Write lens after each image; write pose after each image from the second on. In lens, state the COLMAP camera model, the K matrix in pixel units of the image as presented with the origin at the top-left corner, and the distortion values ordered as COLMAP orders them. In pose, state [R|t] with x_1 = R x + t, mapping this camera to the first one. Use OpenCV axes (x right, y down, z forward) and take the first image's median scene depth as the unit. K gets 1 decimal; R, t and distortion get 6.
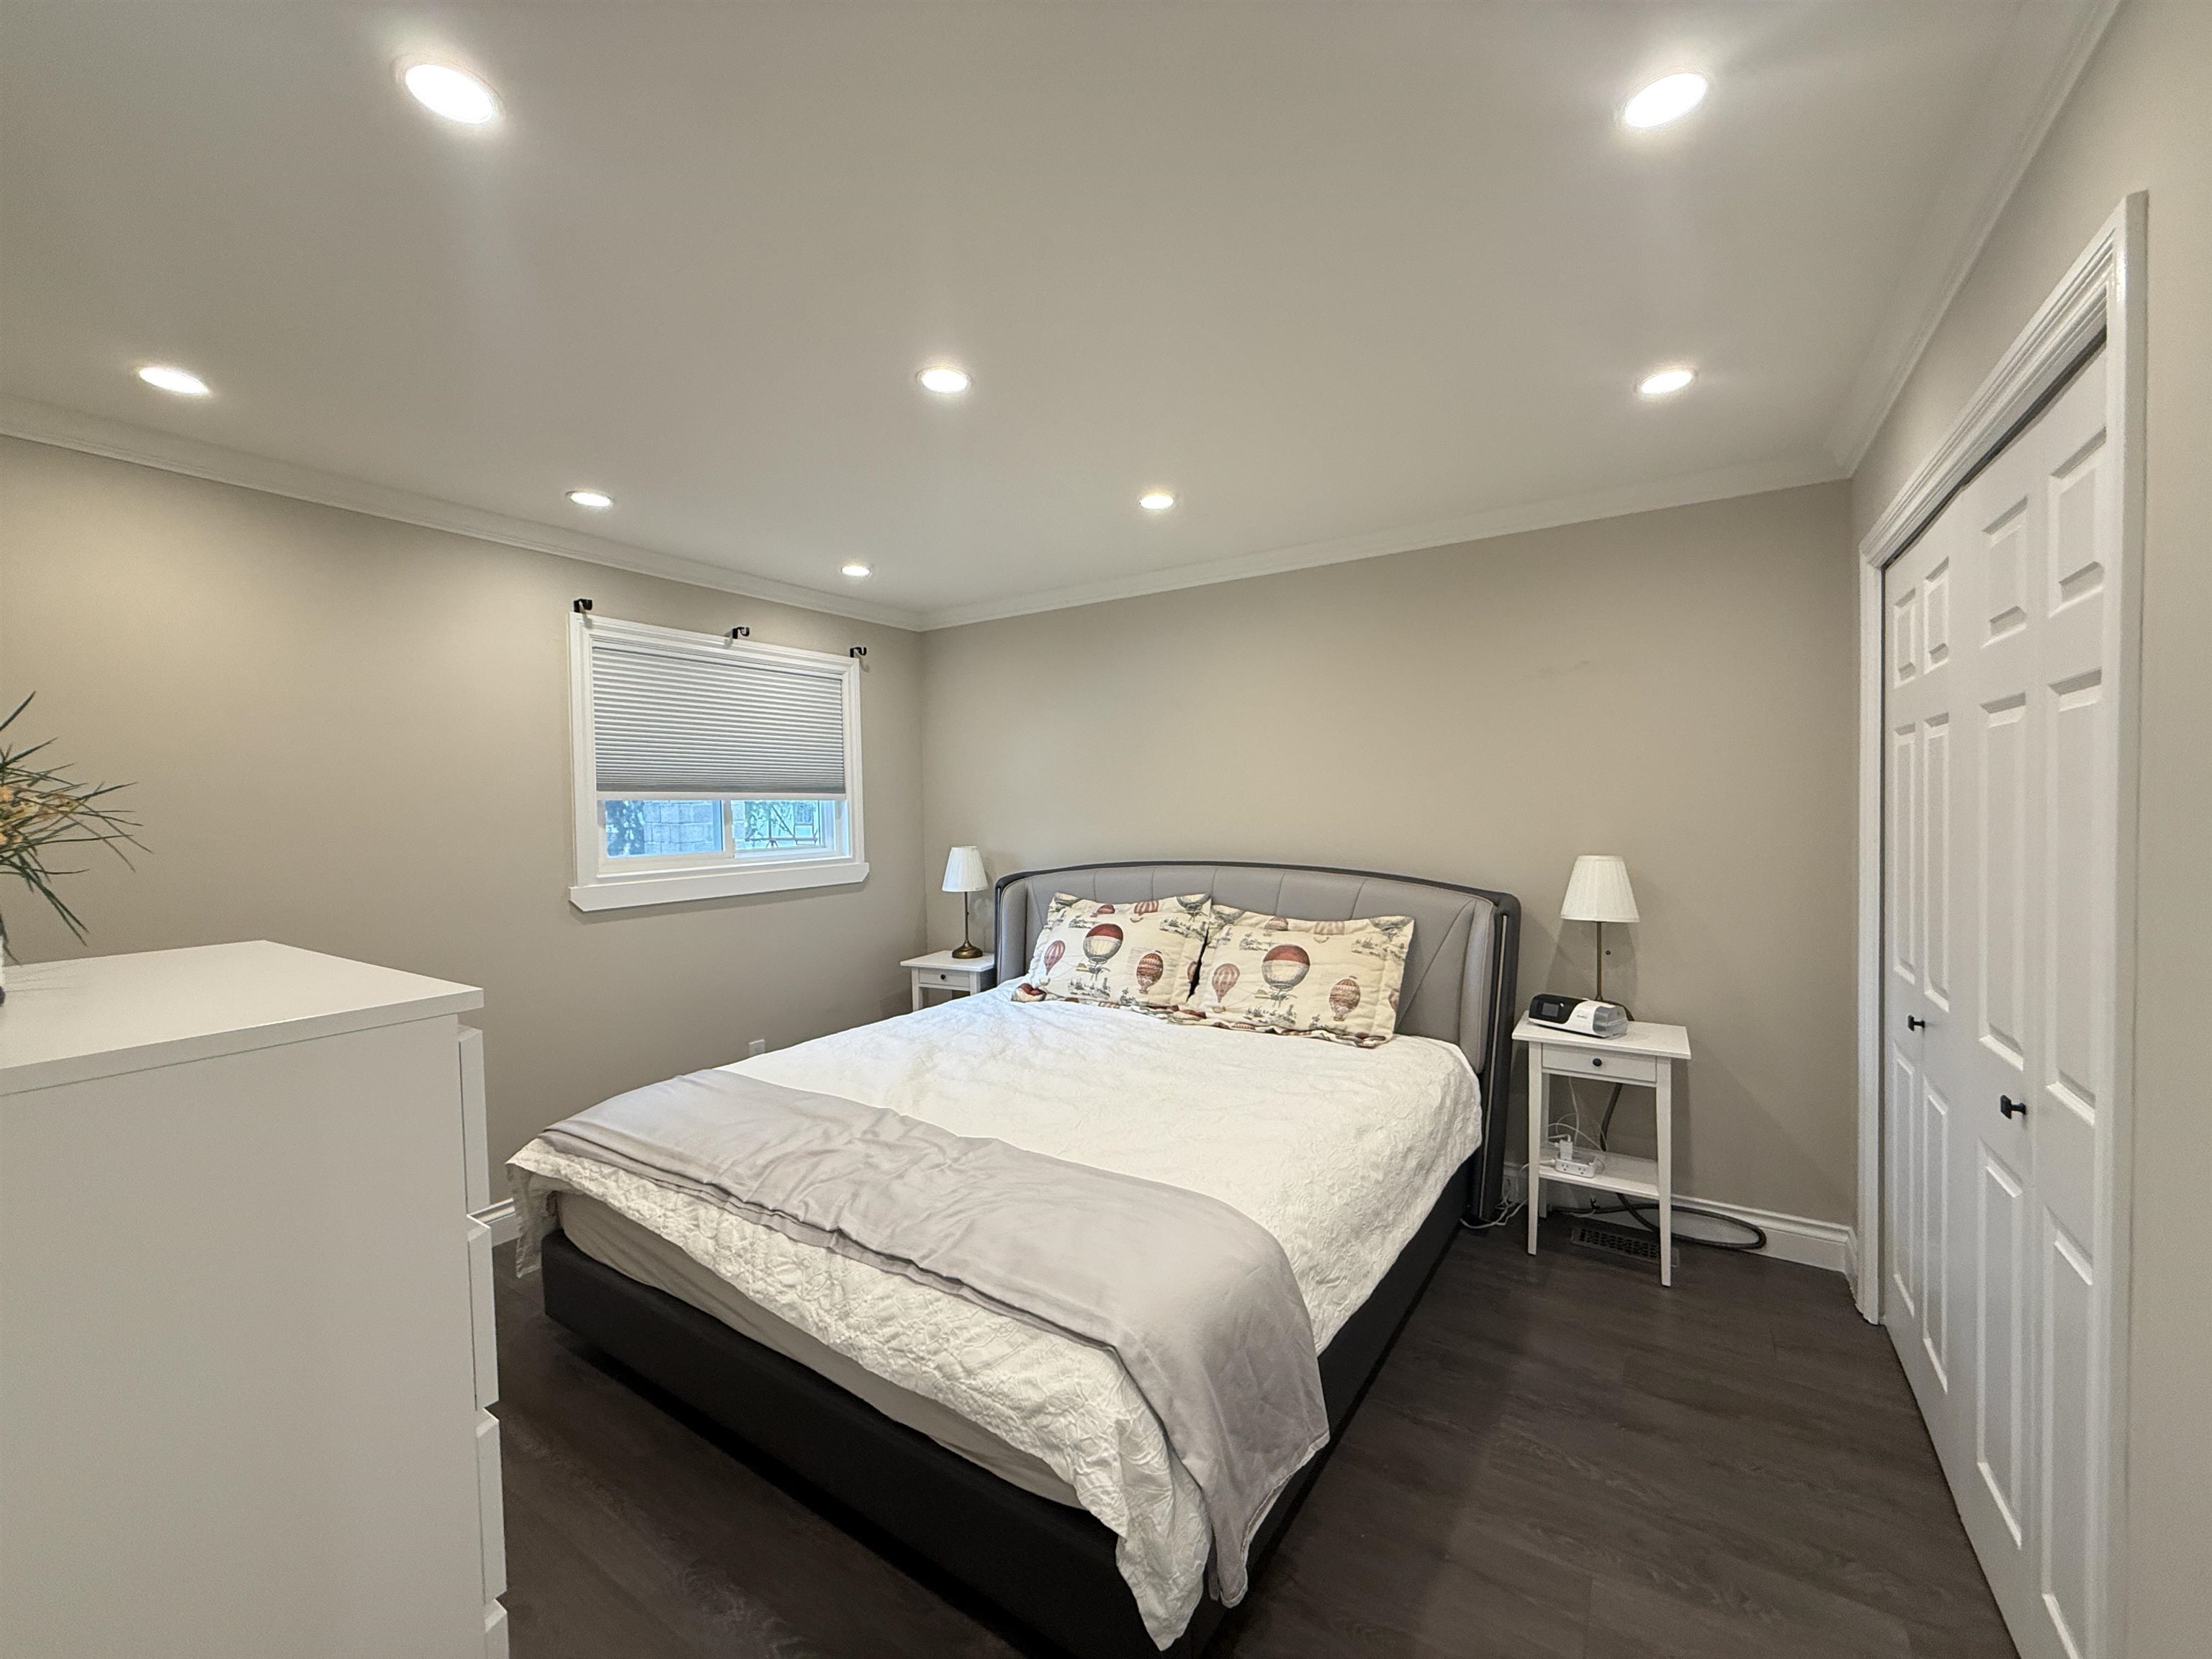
lens RADIAL K [[881.7, 0, 1102.4], [0, 881.7, 830.2], [0, 0, 1]] dist [0.000470, -0.000223]
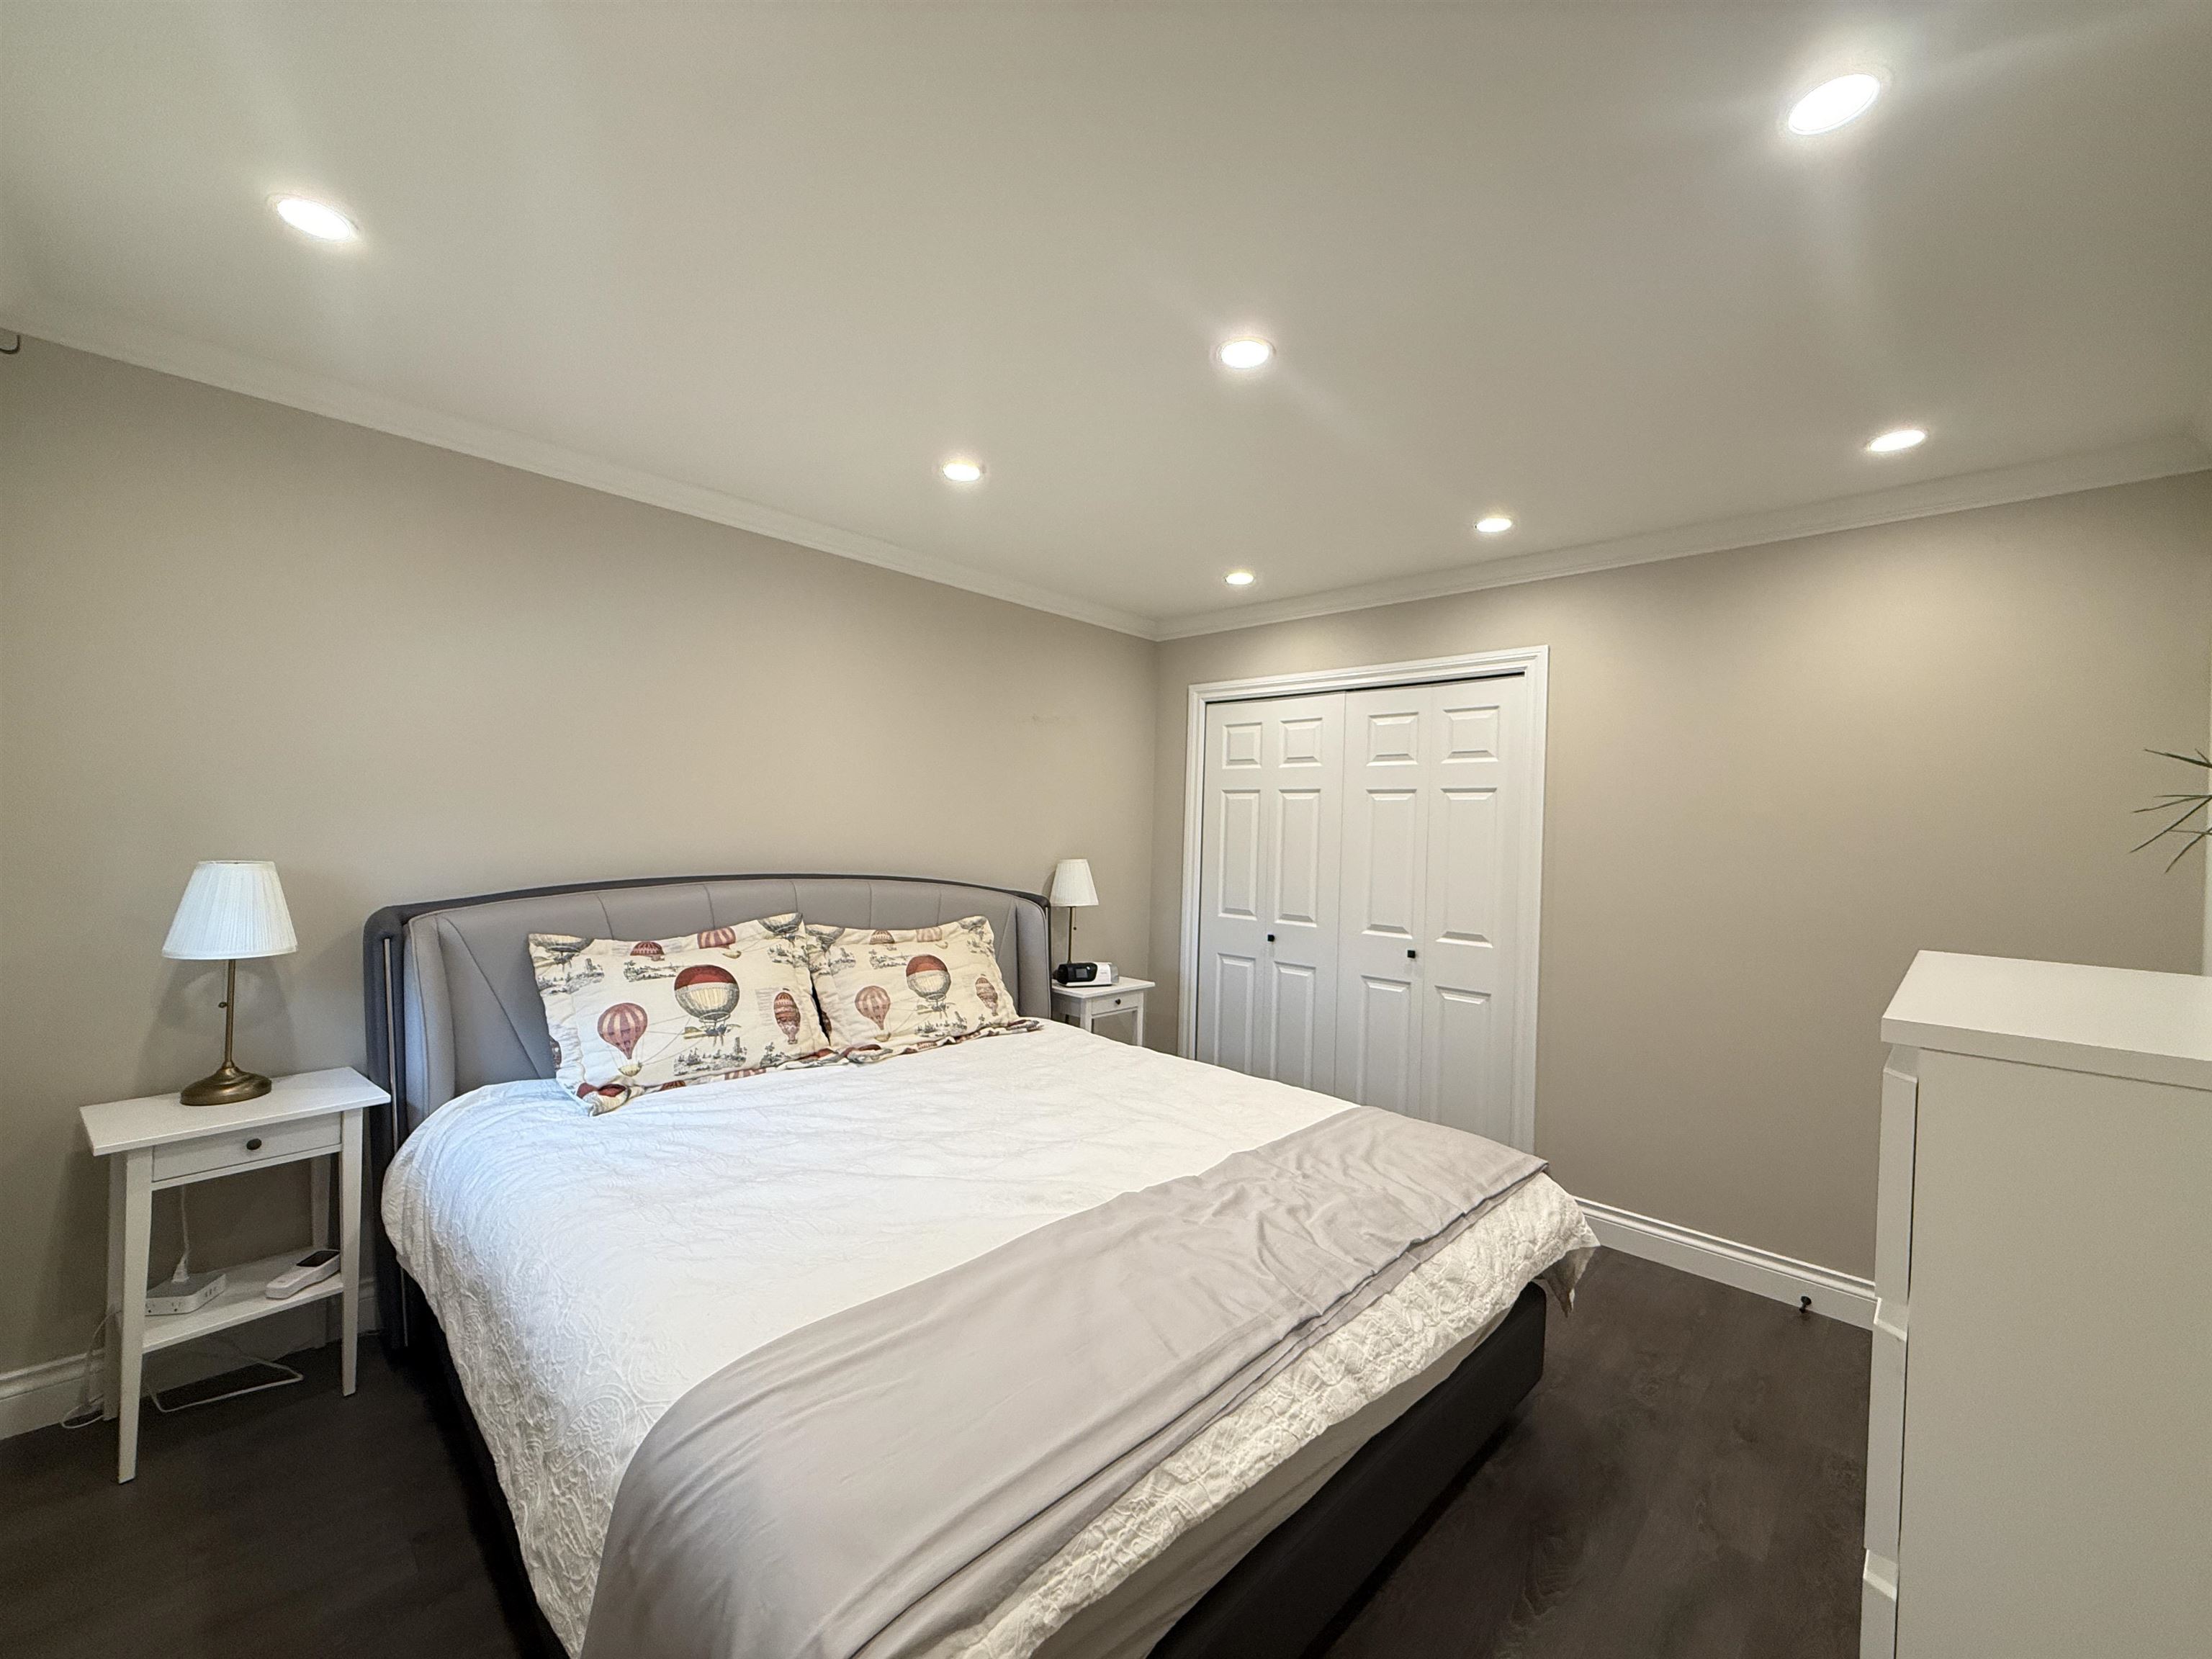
lens RADIAL K [[881.7, 0, 1102.4], [0, 881.7, 830.2], [0, 0, 1]] dist [0.000470, -0.000223]
pose [[0.191759, 0.022762, 0.981178, -0.712092], [-0.008262, 0.999733, -0.021577, 0.010939], [-0.981407, -0.003969, 0.191896, 0.615876]]
